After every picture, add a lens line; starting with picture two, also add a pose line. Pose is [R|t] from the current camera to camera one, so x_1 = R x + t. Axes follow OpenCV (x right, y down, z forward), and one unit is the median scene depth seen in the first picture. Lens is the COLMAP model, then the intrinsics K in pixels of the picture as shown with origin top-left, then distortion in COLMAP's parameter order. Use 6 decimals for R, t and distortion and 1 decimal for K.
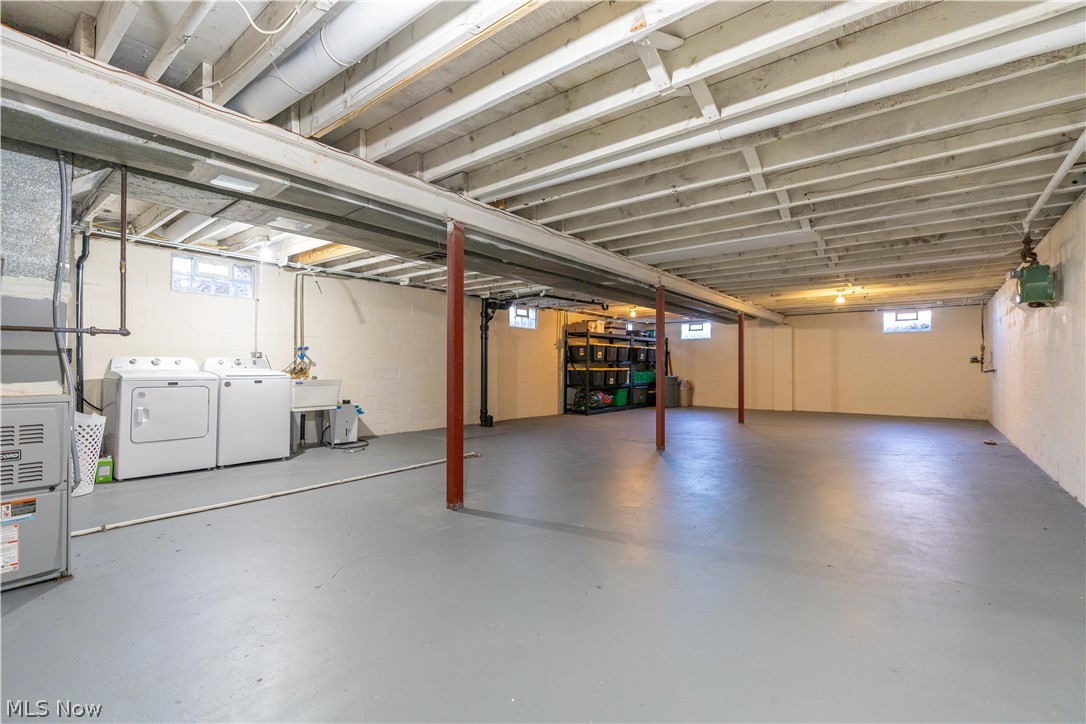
lens RADIAL K [[493.9, 0, 539.3], [0, 493.9, 365.8], [0, 0, 1]] dist [-0.000374, 0.000257]
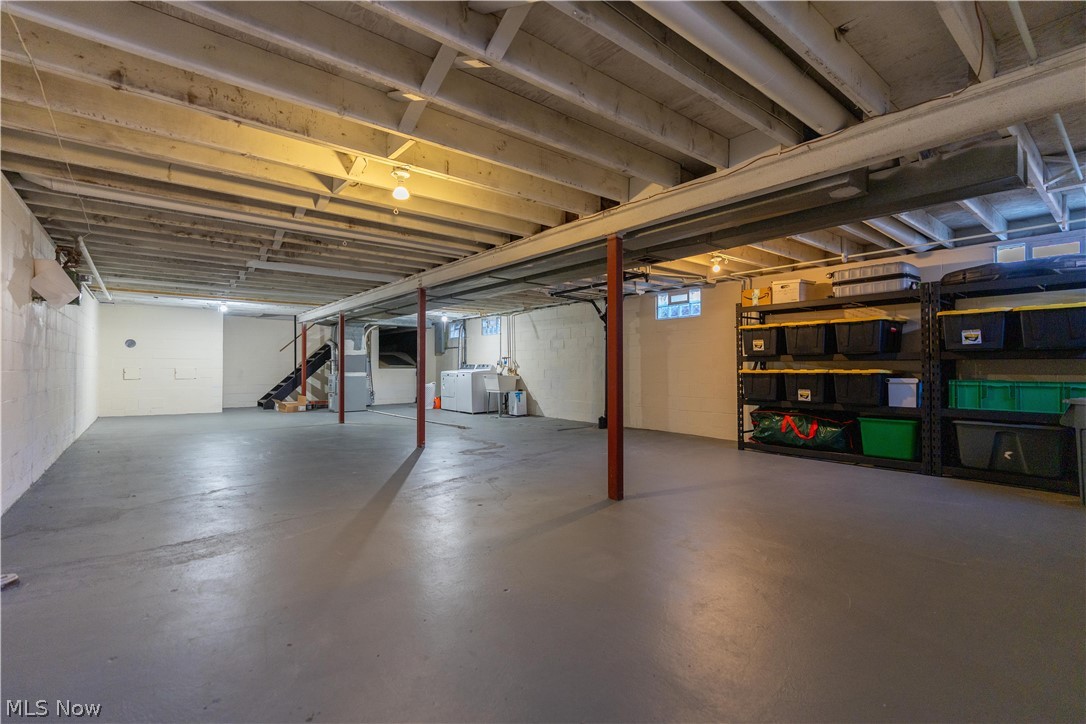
lens RADIAL K [[493.9, 0, 539.3], [0, 493.9, 365.8], [0, 0, 1]] dist [-0.000374, 0.000257]
pose [[-0.224458, -0.006850, -0.974460, 0.786986], [0.001955, 0.999970, -0.007480, 0.004217], [0.974482, -0.003584, -0.224438, 0.972241]]
